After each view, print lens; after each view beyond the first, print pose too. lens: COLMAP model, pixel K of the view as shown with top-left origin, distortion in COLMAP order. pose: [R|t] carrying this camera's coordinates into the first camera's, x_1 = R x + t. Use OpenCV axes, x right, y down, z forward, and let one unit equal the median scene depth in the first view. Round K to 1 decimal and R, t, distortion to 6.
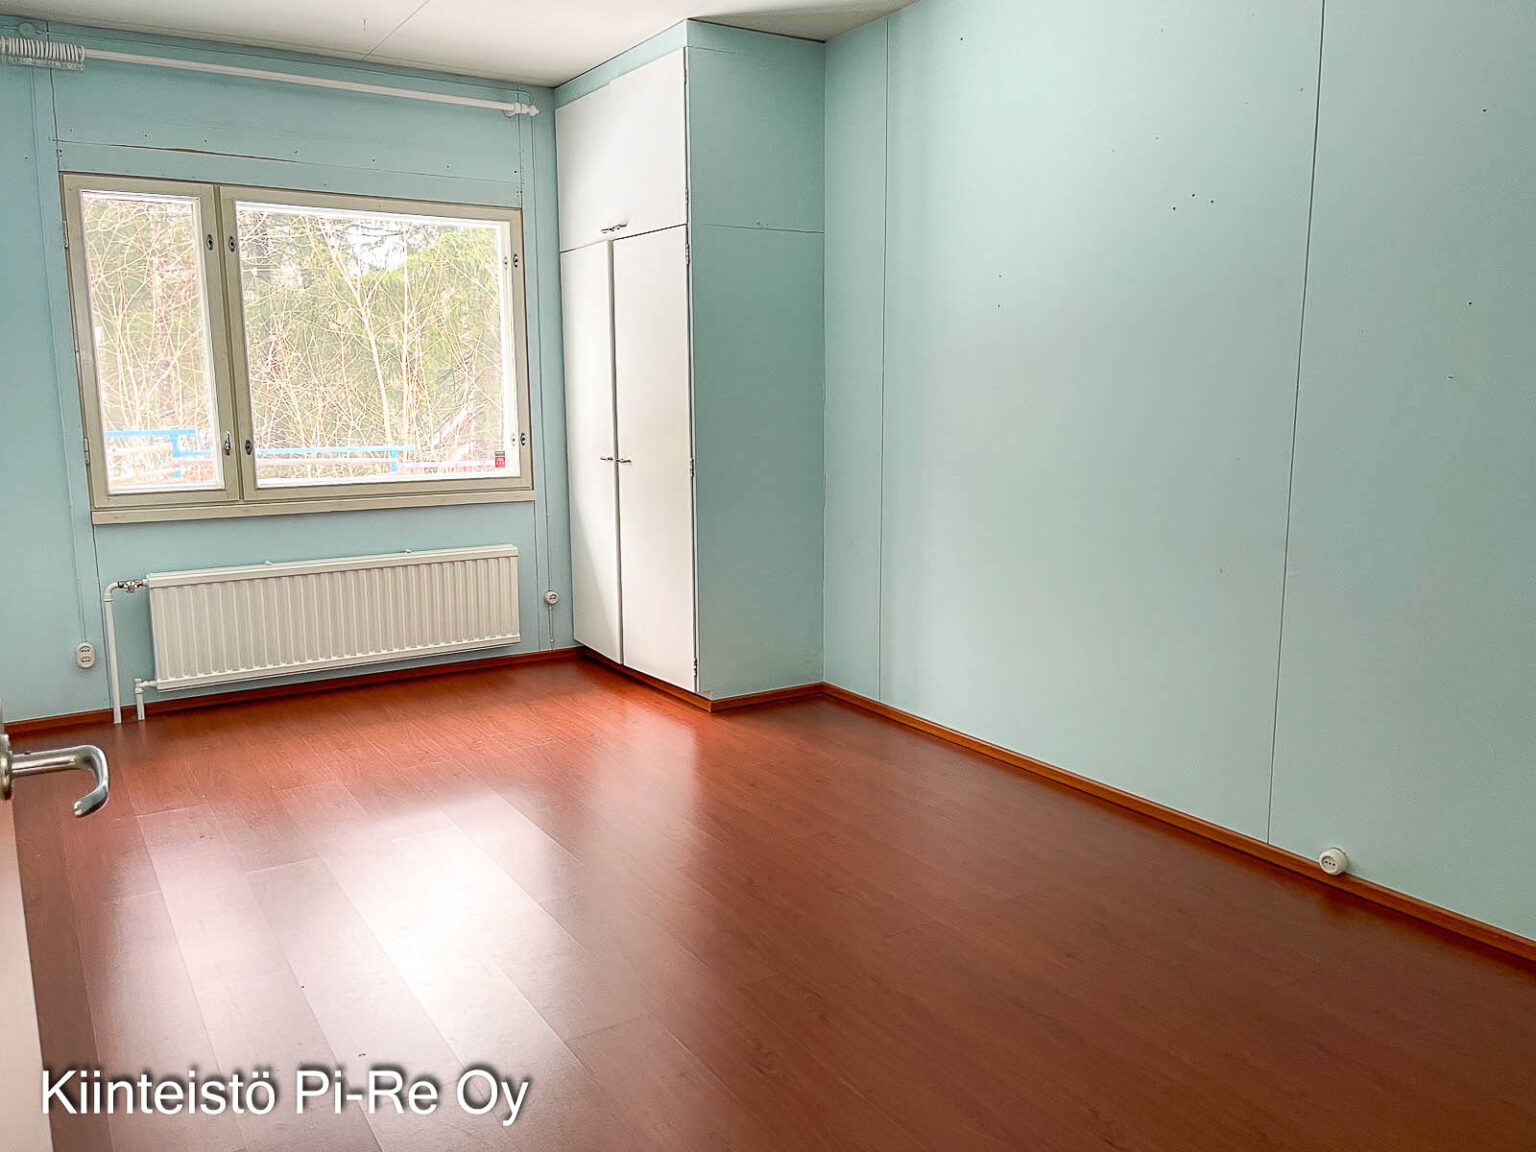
lens RADIAL K [[1195.9, 0, 753.0], [0, 1195.9, 581.3], [0, 0, 1]] dist [0.031293, -0.002121]
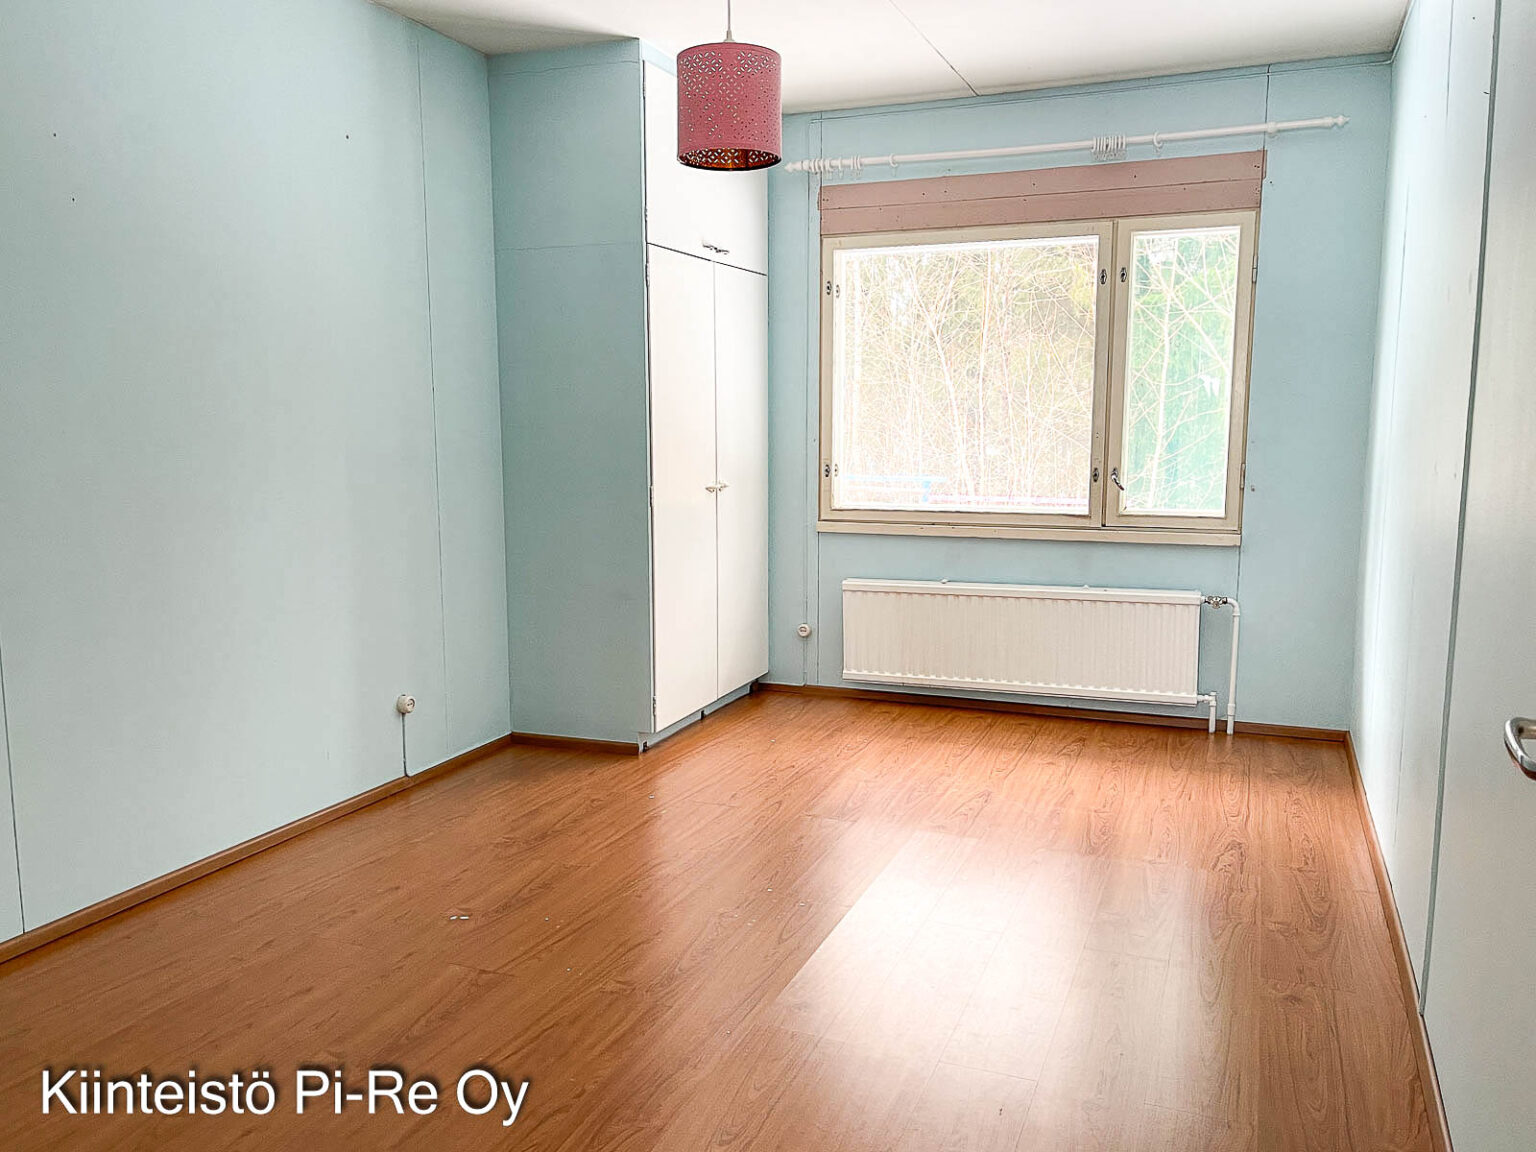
lens RADIAL K [[1211.4, 0, 766.3], [0, 1211.4, 585.1], [0, 0, 1]] dist [0.042702, -0.054032]
pose [[0.579881, 0.114189, -0.806659, 0.280783], [-0.128507, 0.990554, 0.047841, -0.032529], [0.804502, 0.075920, 0.589077, 0.181127]]
